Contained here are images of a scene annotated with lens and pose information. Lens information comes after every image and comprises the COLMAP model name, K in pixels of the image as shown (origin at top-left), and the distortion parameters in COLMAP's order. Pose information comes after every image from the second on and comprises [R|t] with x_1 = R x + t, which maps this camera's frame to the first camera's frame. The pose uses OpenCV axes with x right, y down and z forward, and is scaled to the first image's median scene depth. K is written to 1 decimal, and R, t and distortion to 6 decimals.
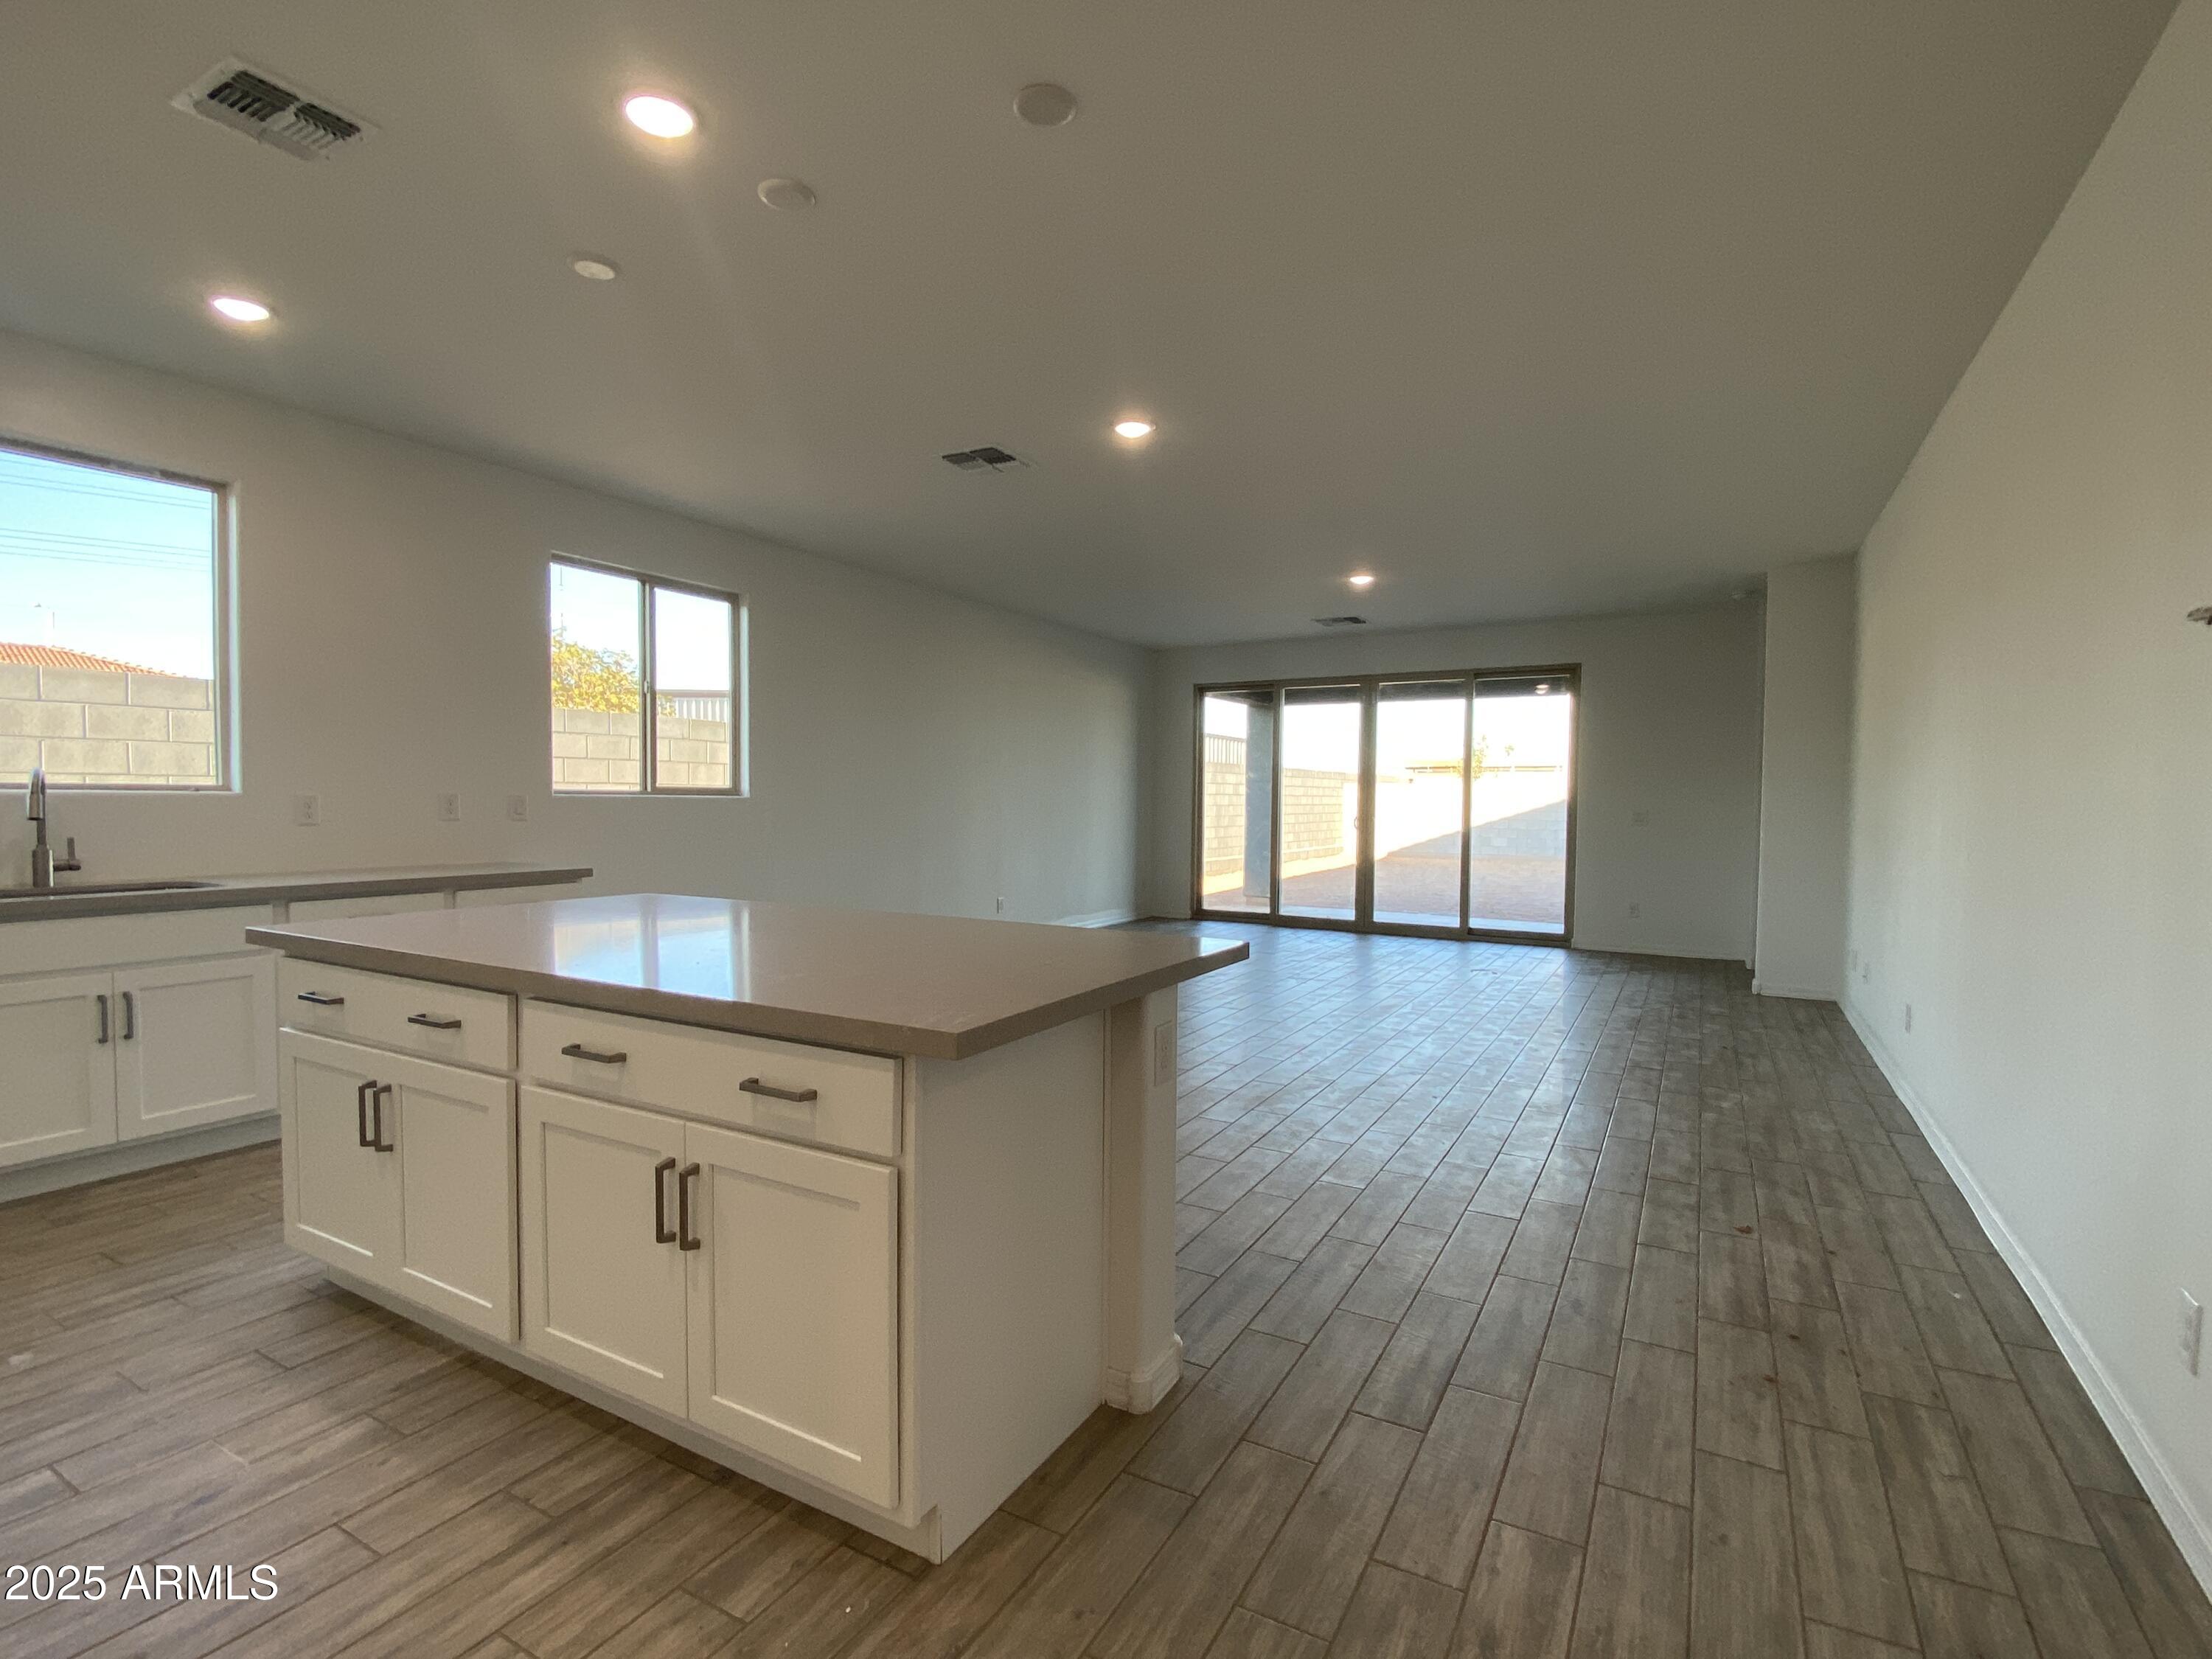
lens RADIAL K [[1061.7, 0, 1109.4], [0, 1061.7, 832.8], [0, 0, 1]] dist [0.031028, -0.024957]
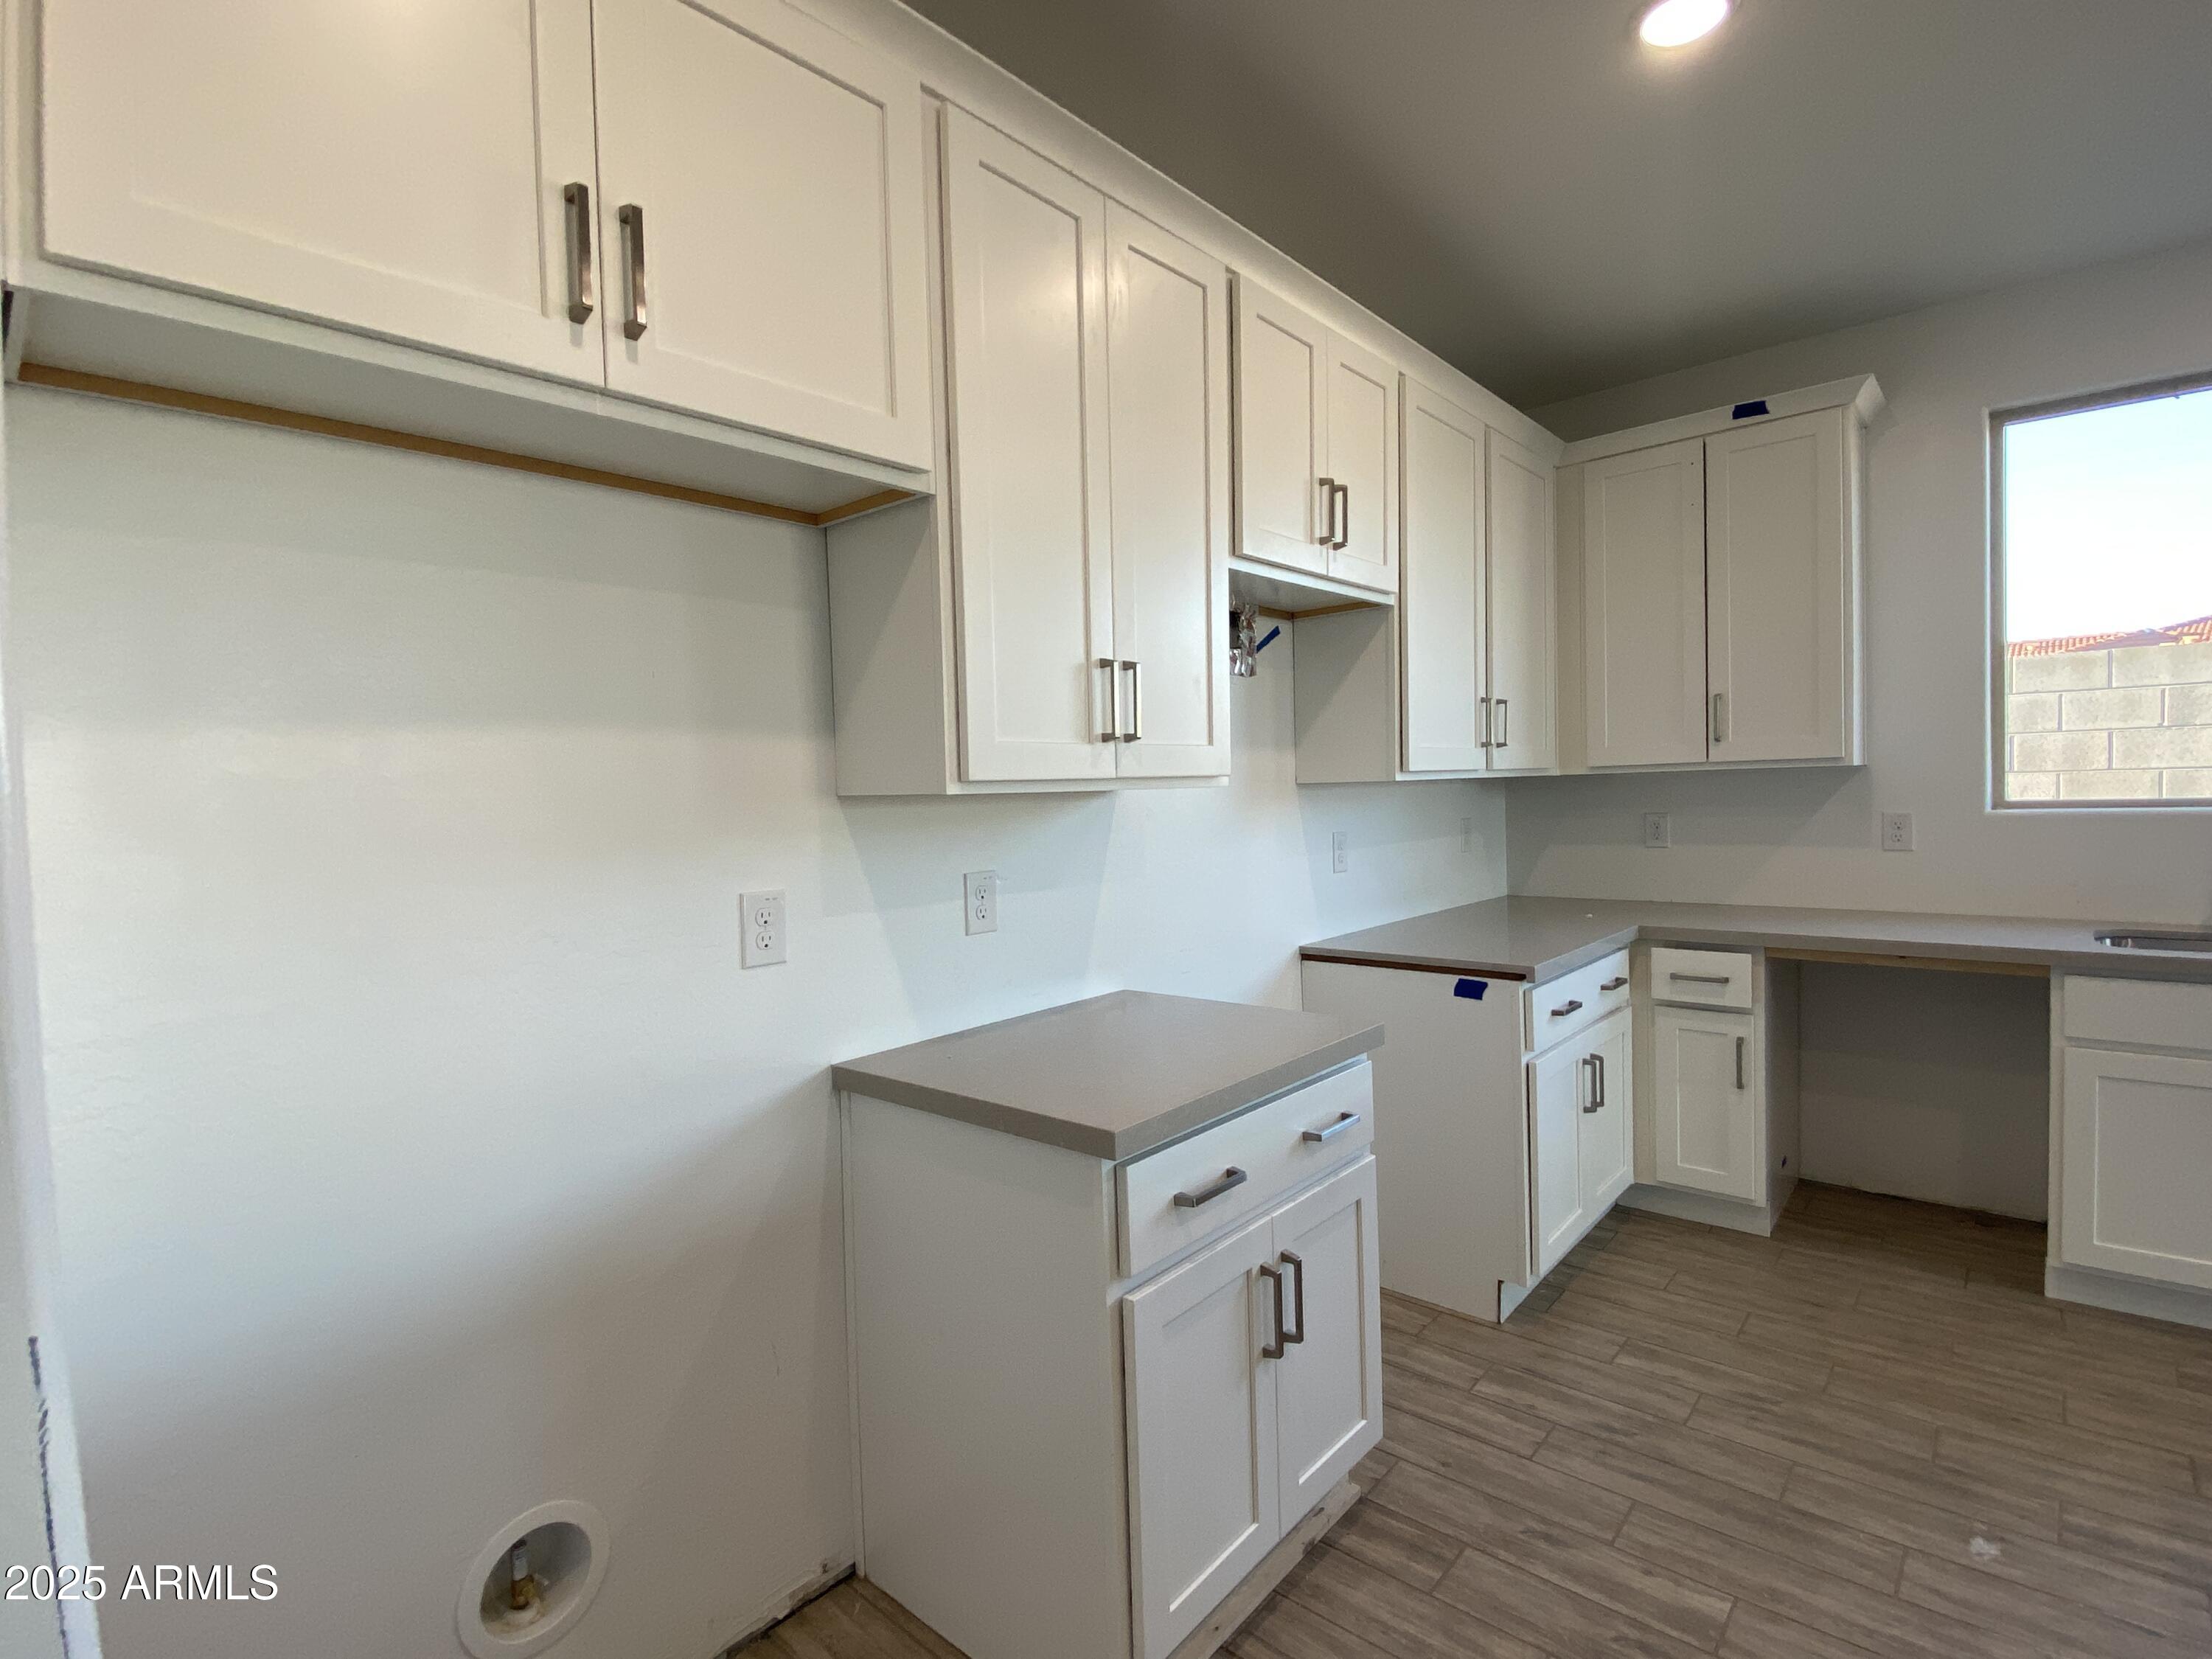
lens RADIAL K [[1070.9, 0, 1098.1], [0, 1070.9, 825.9], [0, 0, 1]] dist [-0.030801, -0.002775]
pose [[-0.222111, 0.033032, -0.974462, -0.093142], [-0.014377, 0.999206, 0.037148, -0.045676], [0.974915, 0.022261, -0.221460, 0.335806]]
